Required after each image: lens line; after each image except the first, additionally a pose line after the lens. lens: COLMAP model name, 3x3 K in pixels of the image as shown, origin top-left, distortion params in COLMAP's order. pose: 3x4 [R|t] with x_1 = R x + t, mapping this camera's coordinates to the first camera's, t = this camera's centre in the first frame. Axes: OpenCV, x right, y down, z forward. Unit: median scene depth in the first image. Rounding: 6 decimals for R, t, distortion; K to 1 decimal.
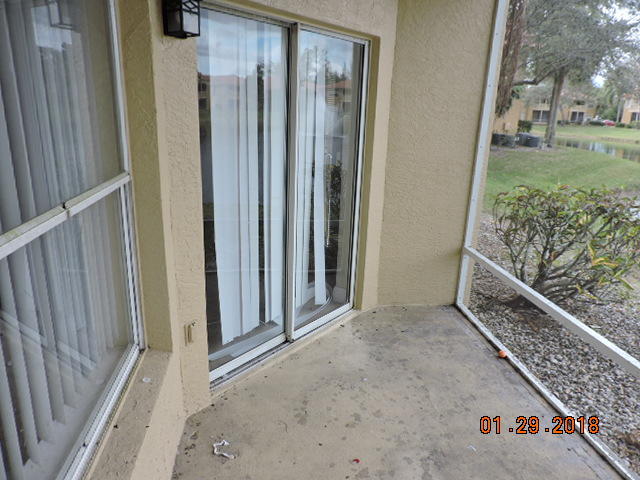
lens RADIAL K [[464.4, 0, 322.3], [0, 464.4, 244.3], [0, 0, 1]] dist [-0.006154, -0.003767]
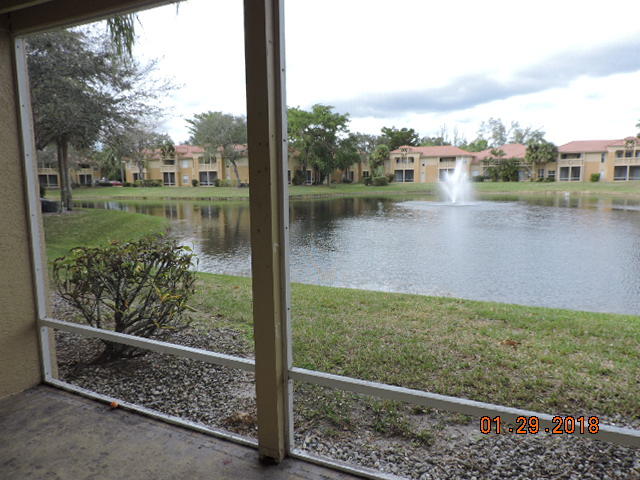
lens RADIAL K [[464.4, 0, 322.3], [0, 464.4, 244.3], [0, 0, 1]] dist [-0.006154, -0.003767]
pose [[0.575415, -0.158797, 0.802298, -0.092737], [0.261346, 0.965238, 0.003607, 0.005622], [-0.774981, 0.207602, 0.596913, -0.043632]]
